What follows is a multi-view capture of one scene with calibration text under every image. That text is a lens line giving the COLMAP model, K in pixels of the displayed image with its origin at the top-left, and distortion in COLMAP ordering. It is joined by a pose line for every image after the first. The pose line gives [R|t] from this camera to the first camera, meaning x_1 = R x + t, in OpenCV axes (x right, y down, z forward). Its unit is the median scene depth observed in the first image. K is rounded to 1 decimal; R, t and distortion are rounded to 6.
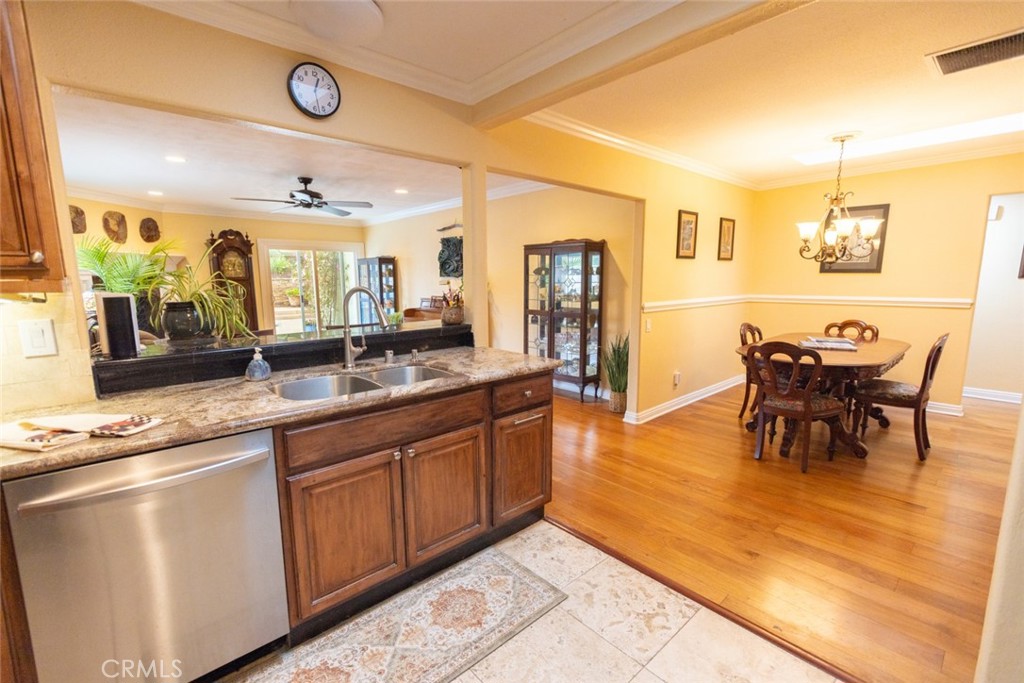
lens RADIAL K [[445.9, 0, 502.2], [0, 445.9, 345.4], [0, 0, 1]] dist [-0.000219, 0.000042]
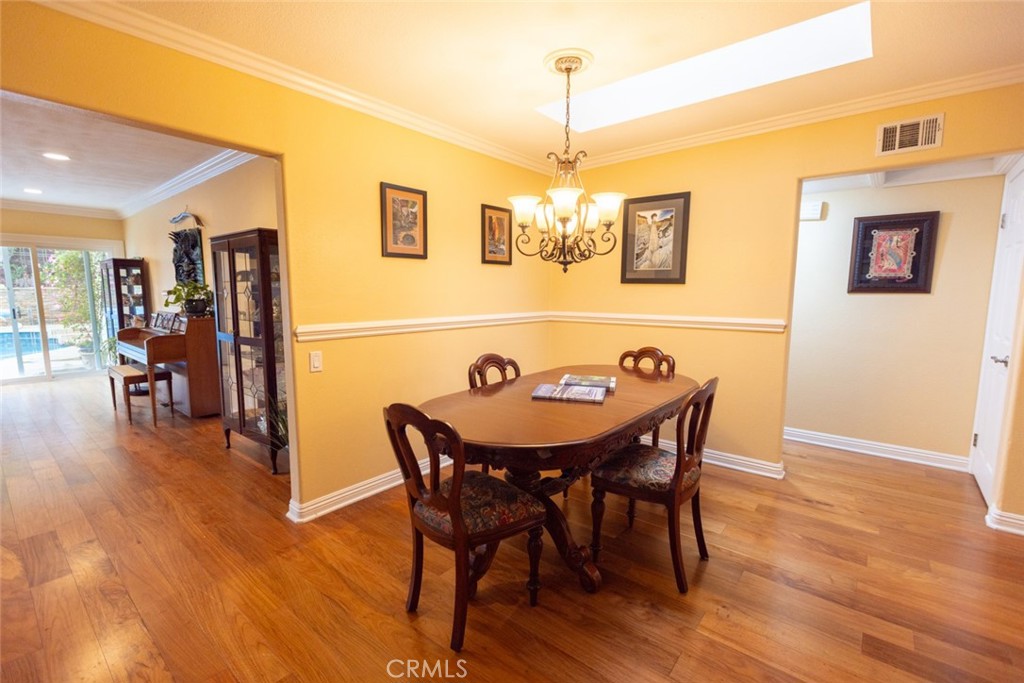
lens RADIAL K [[445.9, 0, 502.2], [0, 445.9, 345.4], [0, 0, 1]] dist [-0.000219, 0.000042]
pose [[0.989133, -0.006505, 0.146882, 0.557945], [0.011007, 0.999494, -0.029855, -0.051752], [-0.146614, 0.031147, 0.988703, 0.395451]]
